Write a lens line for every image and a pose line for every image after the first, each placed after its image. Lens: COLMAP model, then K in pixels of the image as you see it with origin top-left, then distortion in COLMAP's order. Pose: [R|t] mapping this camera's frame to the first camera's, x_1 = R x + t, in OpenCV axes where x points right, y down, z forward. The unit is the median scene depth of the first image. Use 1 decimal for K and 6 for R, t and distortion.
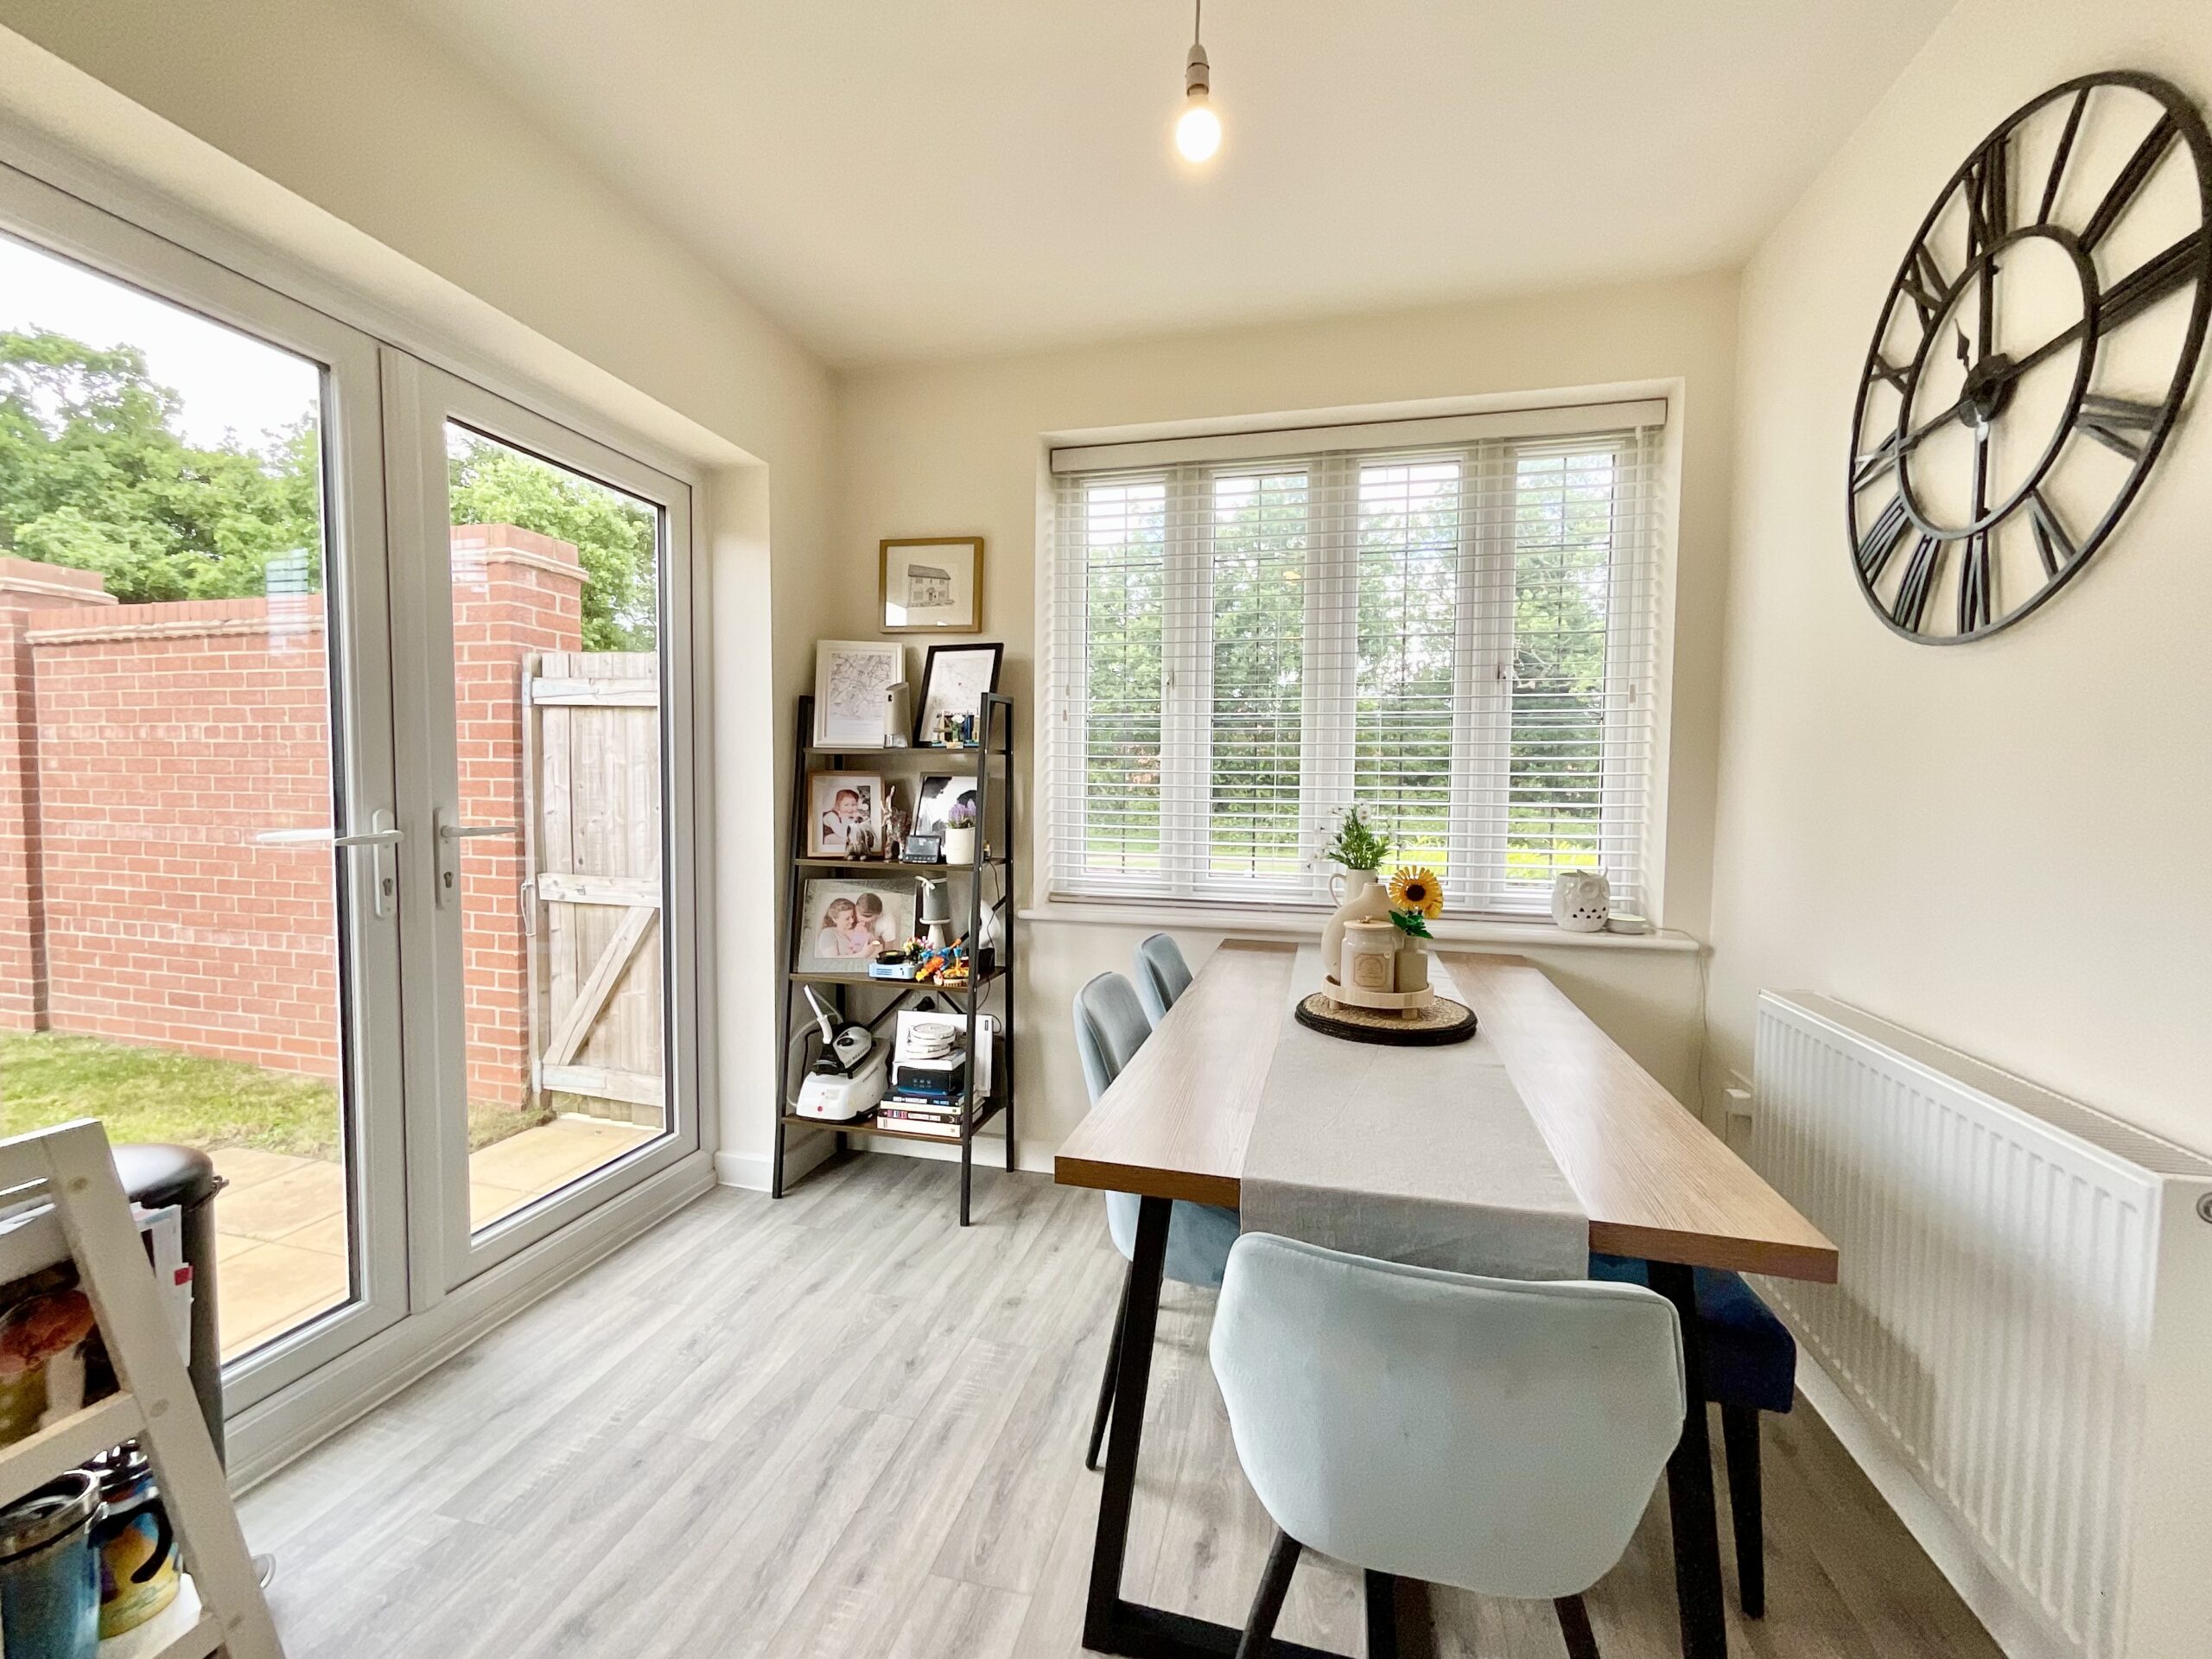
lens RADIAL K [[900.7, 0, 1106.0], [0, 900.7, 829.5], [0, 0, 1]] dist [-0.000050, 0.000165]
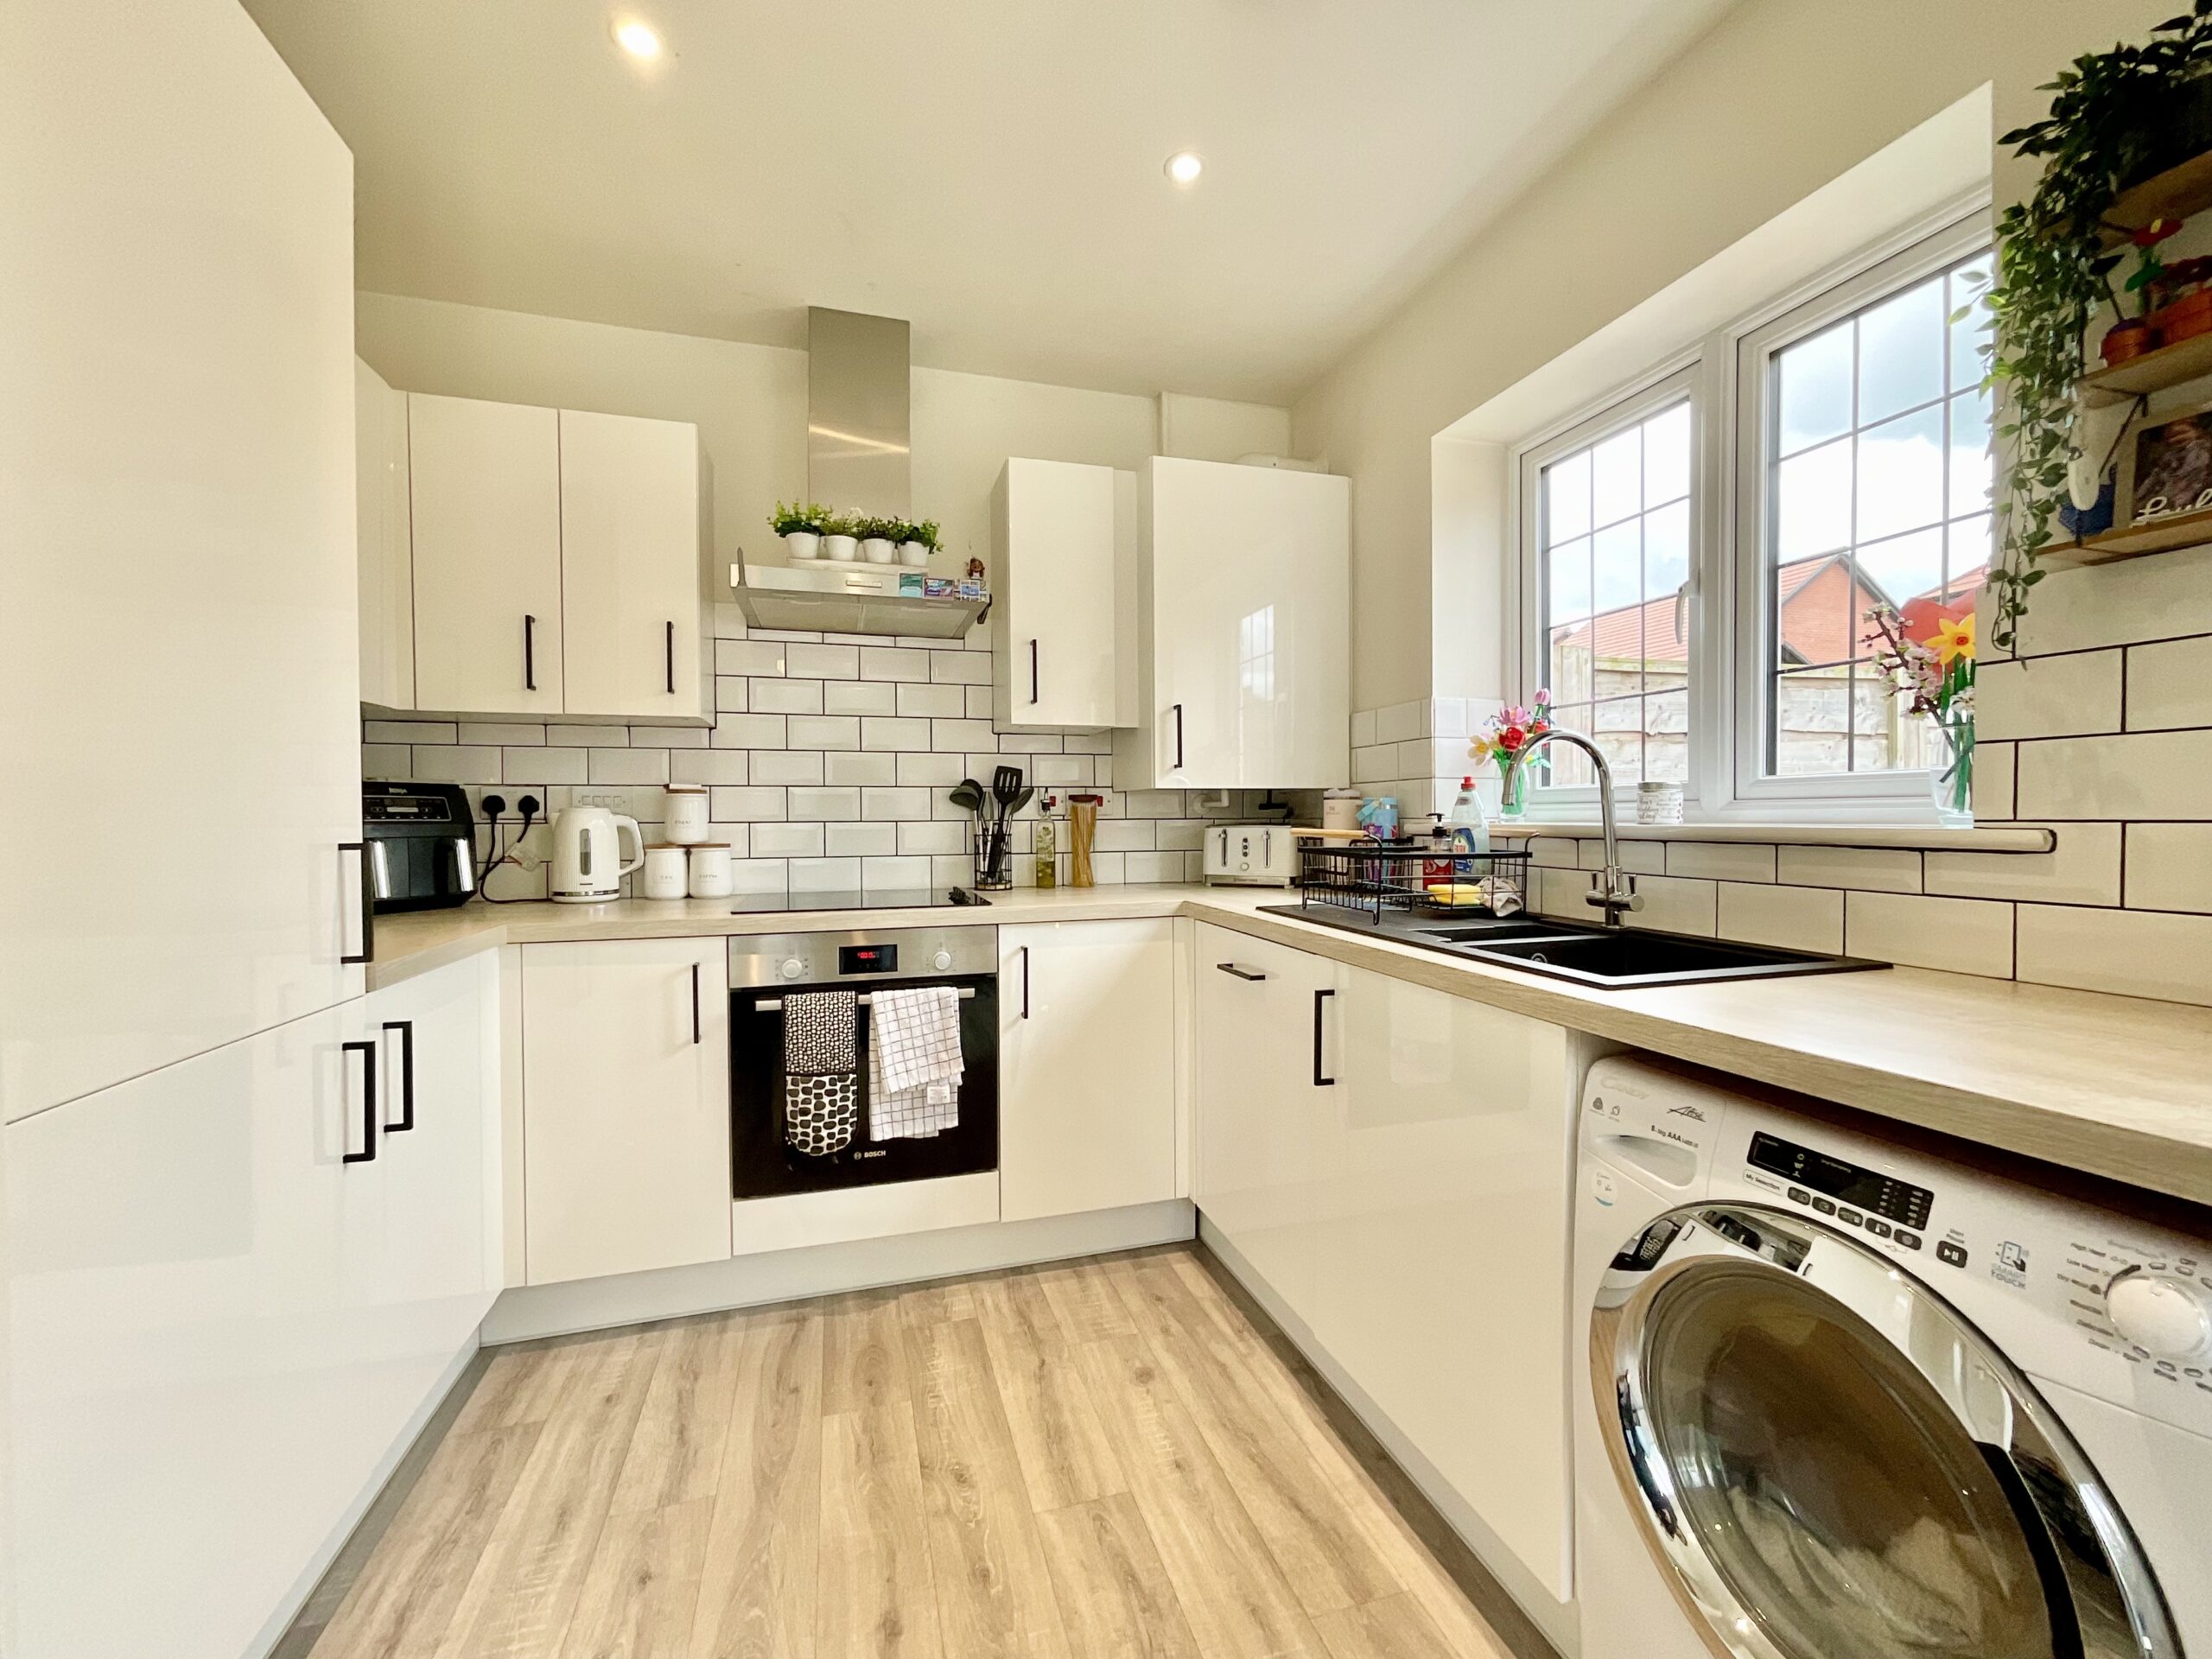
lens RADIAL K [[900.7, 0, 1106.0], [0, 900.7, 829.5], [0, 0, 1]] dist [-0.000050, 0.000165]
pose [[-0.860788, -0.000319, -0.508964, -0.184225], [-0.031934, 0.998063, 0.053384, -0.056339], [0.507961, 0.062205, -0.859131, 1.933717]]
